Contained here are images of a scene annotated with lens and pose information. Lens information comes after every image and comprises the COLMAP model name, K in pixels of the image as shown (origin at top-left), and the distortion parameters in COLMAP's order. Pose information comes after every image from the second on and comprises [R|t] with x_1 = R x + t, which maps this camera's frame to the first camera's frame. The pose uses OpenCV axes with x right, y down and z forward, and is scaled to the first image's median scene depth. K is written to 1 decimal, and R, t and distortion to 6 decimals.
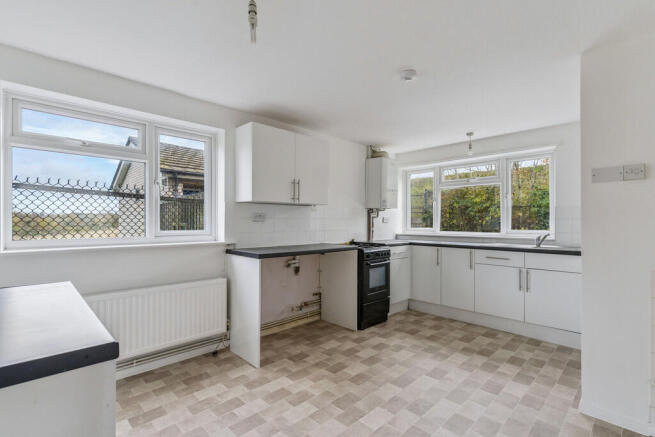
lens RADIAL K [[315.2, 0, 326.4], [0, 315.2, 218.4], [0, 0, 1]] dist [-0.000936, -0.000043]
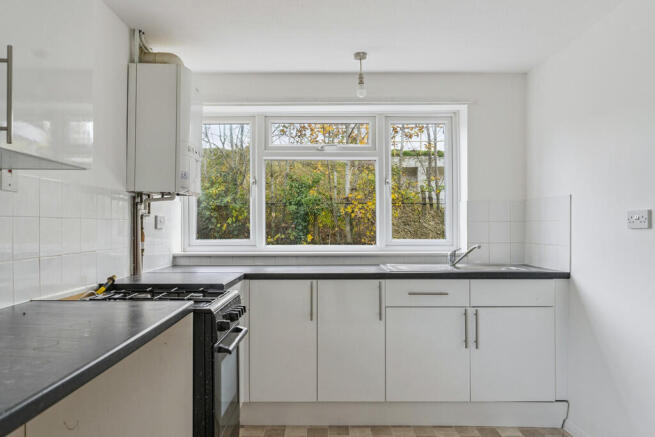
lens RADIAL K [[486.8, 0, 328.2], [0, 486.8, 221.0], [0, 0, 1]] dist [0.004323, -0.000090]
pose [[0.682431, 0.004975, 0.730933, -0.138705], [-0.004530, 0.999986, -0.002577, 0.003767], [-0.730936, -0.001553, 0.682445, 0.425381]]
